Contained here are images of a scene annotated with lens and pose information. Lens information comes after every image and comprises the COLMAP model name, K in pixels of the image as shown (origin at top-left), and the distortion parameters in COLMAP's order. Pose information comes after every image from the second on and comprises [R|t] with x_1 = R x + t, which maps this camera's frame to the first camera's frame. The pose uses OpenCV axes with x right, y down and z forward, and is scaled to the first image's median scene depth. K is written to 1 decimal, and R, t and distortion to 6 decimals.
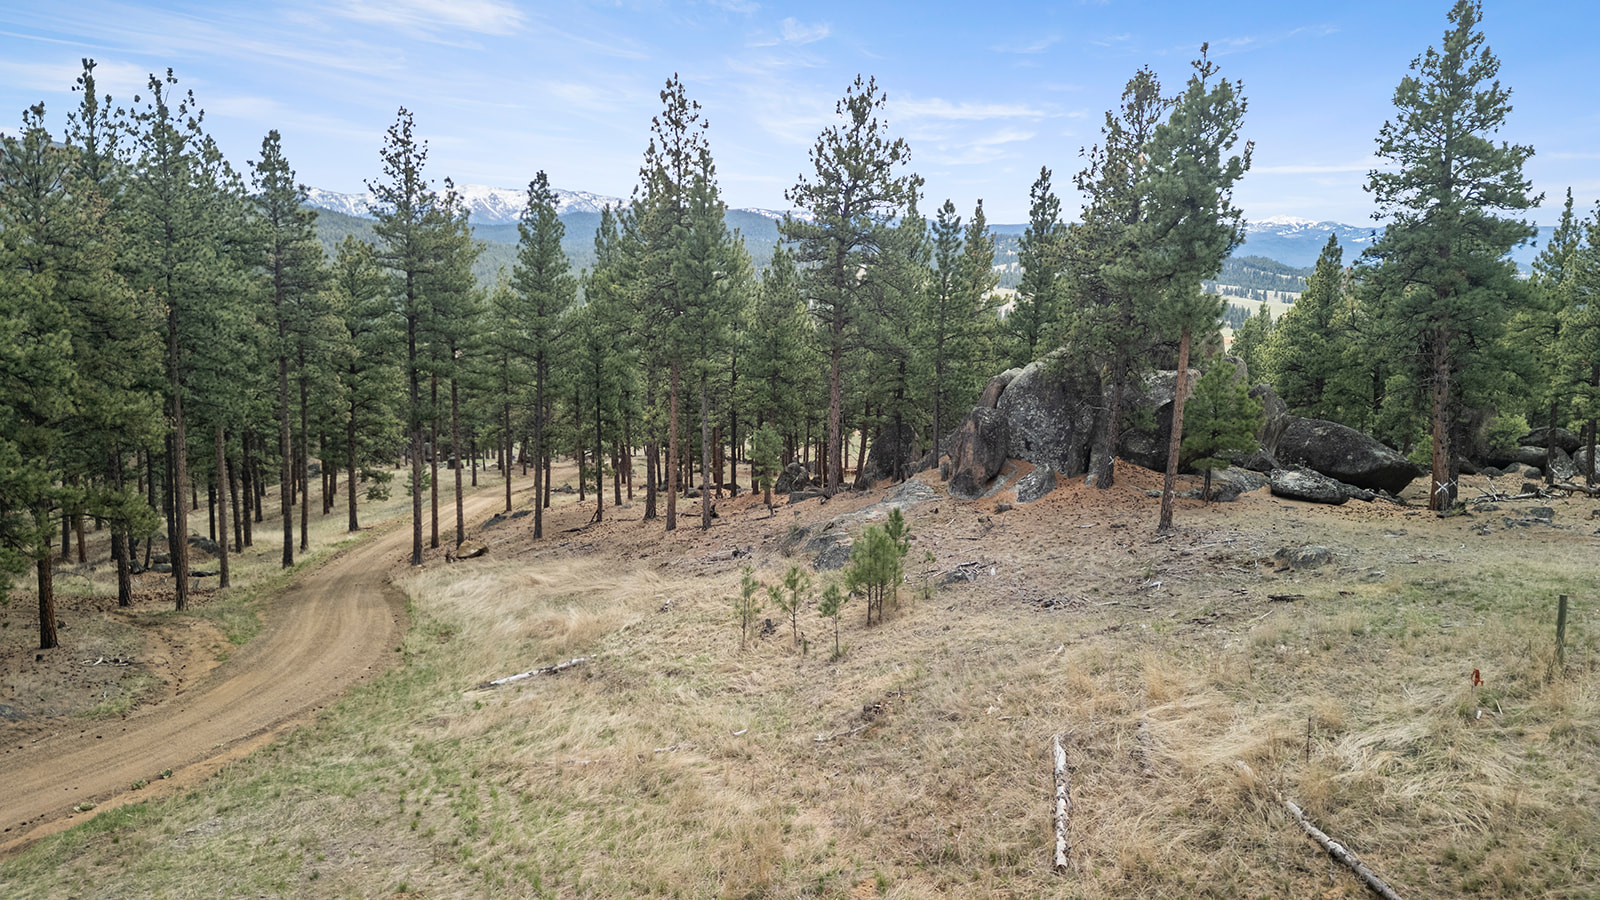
lens RADIAL K [[1113.5, 0, 793.9], [0, 1113.5, 441.5], [0, 0, 1]] dist [0.091359, -0.081002]
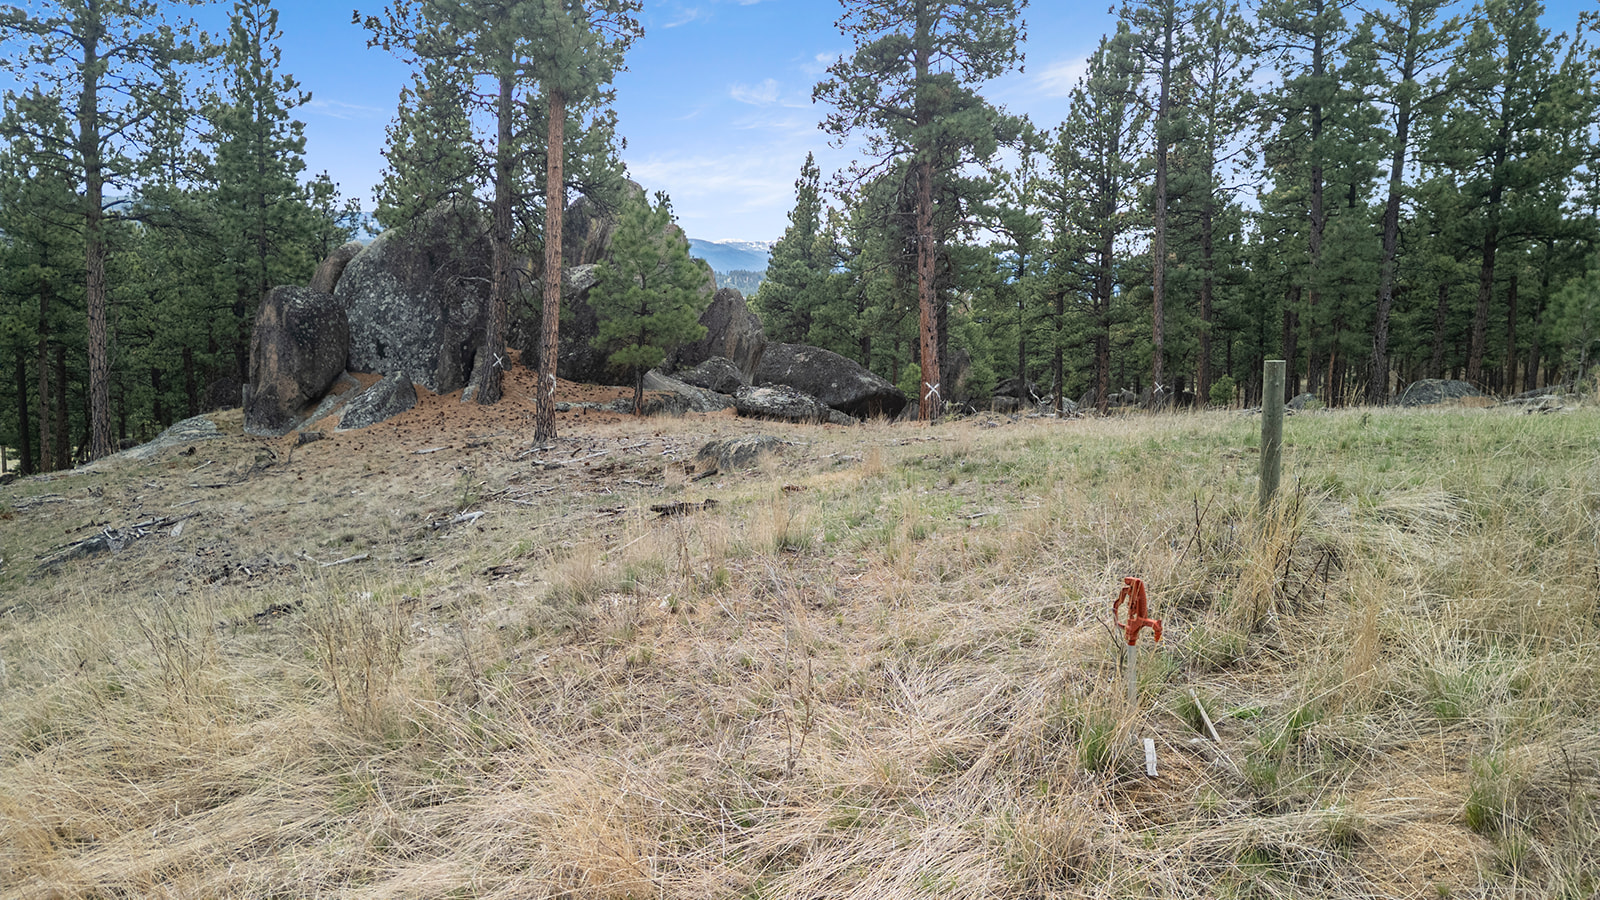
lens RADIAL K [[1113.5, 0, 793.9], [0, 1113.5, 441.5], [0, 0, 1]] dist [0.091359, -0.081002]
pose [[0.918692, -0.039164, 0.393027, 0.176051], [0.042717, 0.999087, -0.000292, 0.067753], [-0.392657, 0.017057, 0.919527, 0.325996]]
